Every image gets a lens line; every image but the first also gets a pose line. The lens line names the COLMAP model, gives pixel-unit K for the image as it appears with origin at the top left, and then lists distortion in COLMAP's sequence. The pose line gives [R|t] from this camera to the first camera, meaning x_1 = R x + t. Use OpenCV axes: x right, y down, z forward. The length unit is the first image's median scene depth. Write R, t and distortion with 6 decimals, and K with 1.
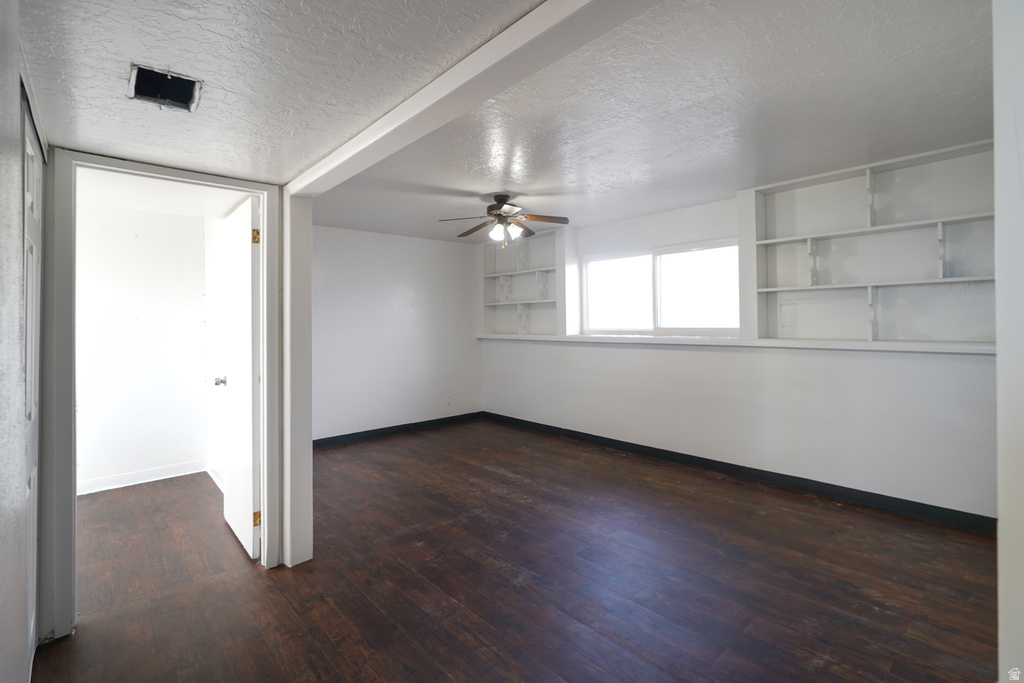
lens RADIAL K [[477.5, 0, 511.1], [0, 477.5, 316.0], [0, 0, 1]] dist [-0.001131, 0.000104]
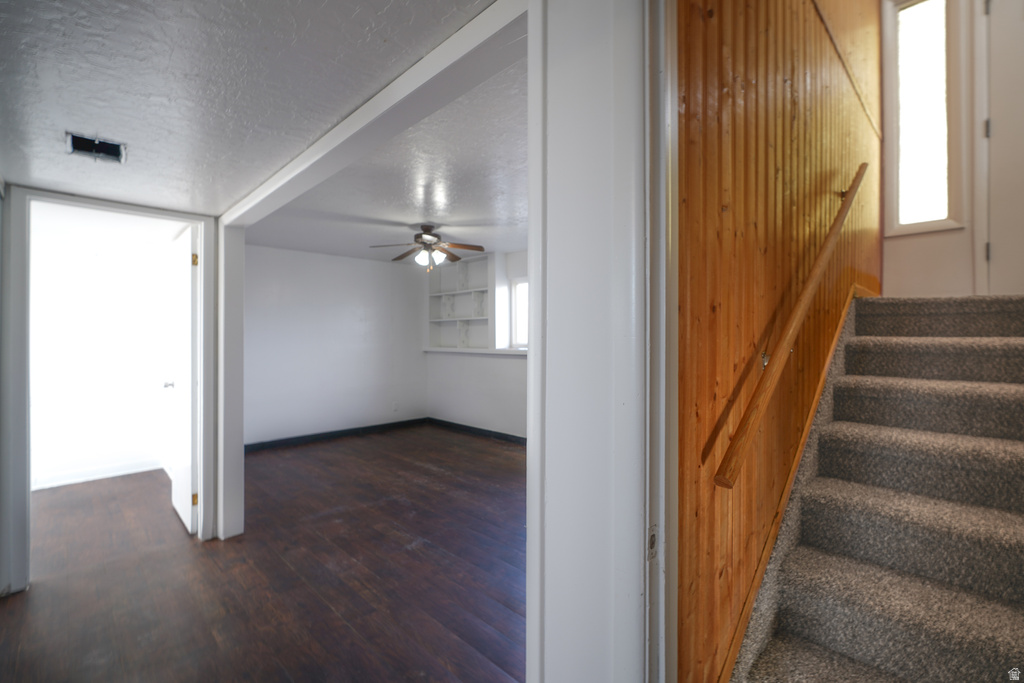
lens RADIAL K [[456.1, 0, 506.7], [0, 456.1, 337.0], [0, 0, 1]] dist [0.002058, 0.000414]
pose [[0.998990, 0.008601, 0.044110, 0.145118], [-0.009021, 0.999916, 0.009315, 0.004447], [-0.044026, -0.009703, 0.998983, -0.125039]]
